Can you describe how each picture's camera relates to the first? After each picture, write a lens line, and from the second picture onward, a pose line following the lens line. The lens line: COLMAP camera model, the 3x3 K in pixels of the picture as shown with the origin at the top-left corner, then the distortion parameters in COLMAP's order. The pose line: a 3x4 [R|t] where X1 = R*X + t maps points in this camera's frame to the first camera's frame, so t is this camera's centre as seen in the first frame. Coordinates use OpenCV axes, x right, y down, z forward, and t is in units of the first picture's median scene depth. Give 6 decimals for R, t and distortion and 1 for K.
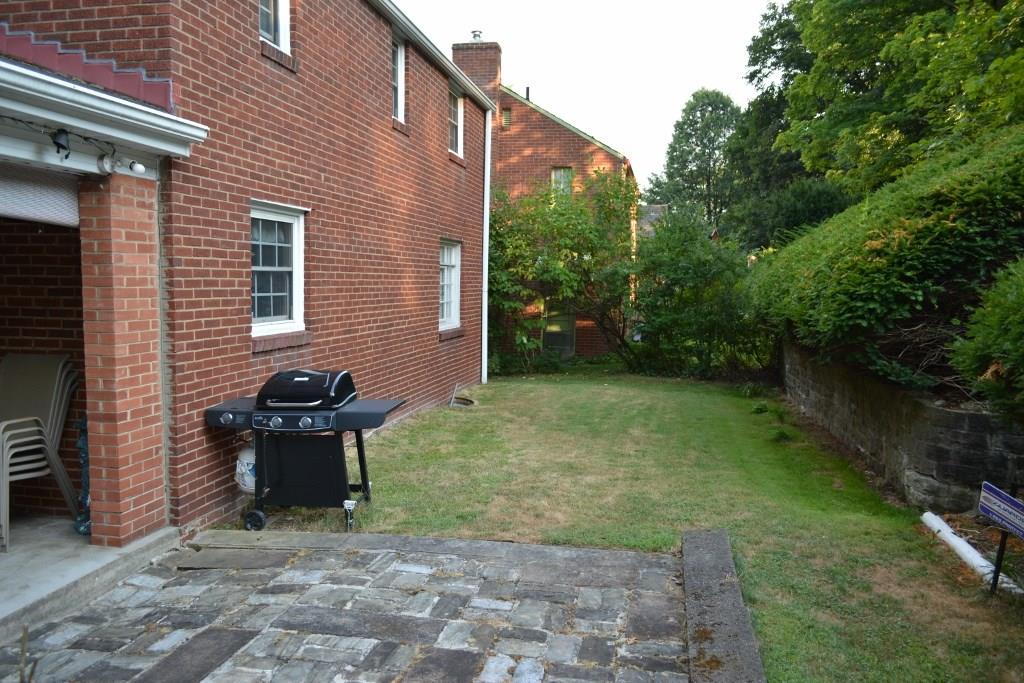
lens RADIAL K [[799.0, 0, 512.0], [0, 799.0, 341.5], [0, 0, 1]] dist [0.004119, 0.001016]
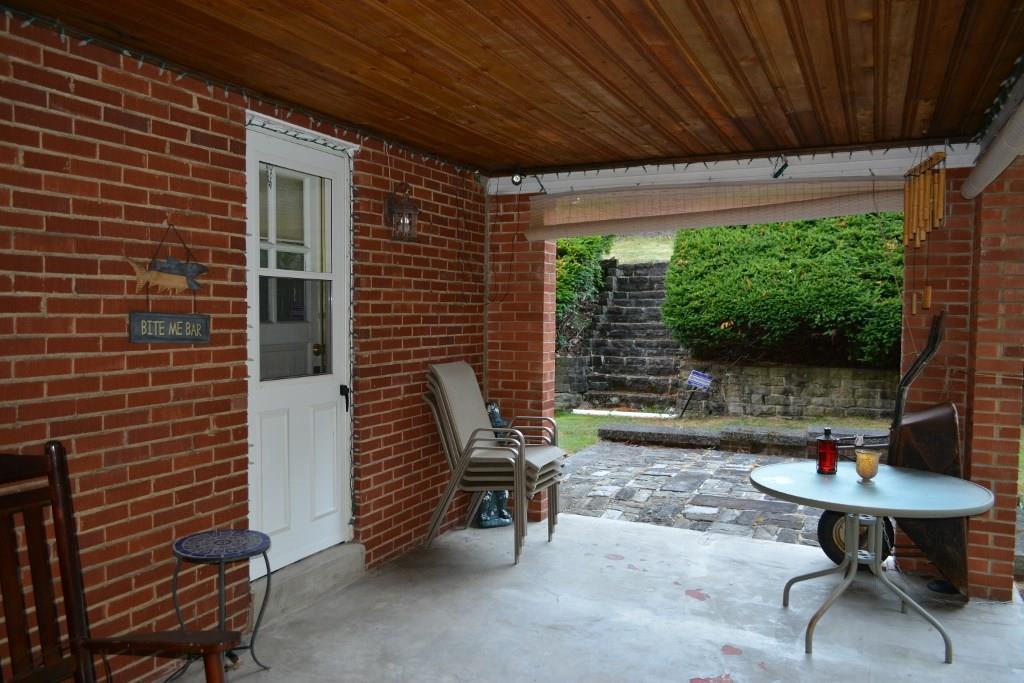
lens RADIAL K [[799.0, 0, 512.0], [0, 799.0, 341.5], [0, 0, 1]] dist [0.004119, 0.001016]
pose [[0.238693, -0.053692, 0.969610, -1.464245], [0.077399, 0.996346, 0.036119, -0.036392], [-0.968006, 0.066426, 0.241976, 0.684336]]
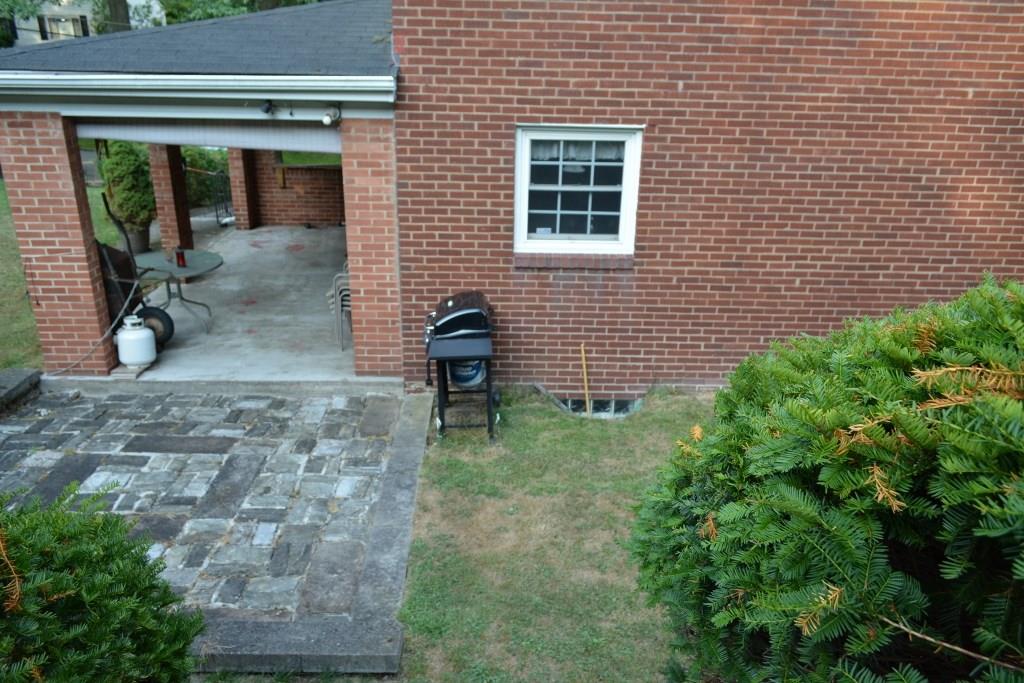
lens RADIAL K [[799.0, 0, 512.0], [0, 799.0, 341.5], [0, 0, 1]] dist [0.004119, 0.001016]
pose [[0.211860, 0.341974, -0.915516, 0.820079], [-0.095173, 0.939547, 0.328927, -0.287286], [0.972655, 0.017446, 0.231599, 0.849026]]
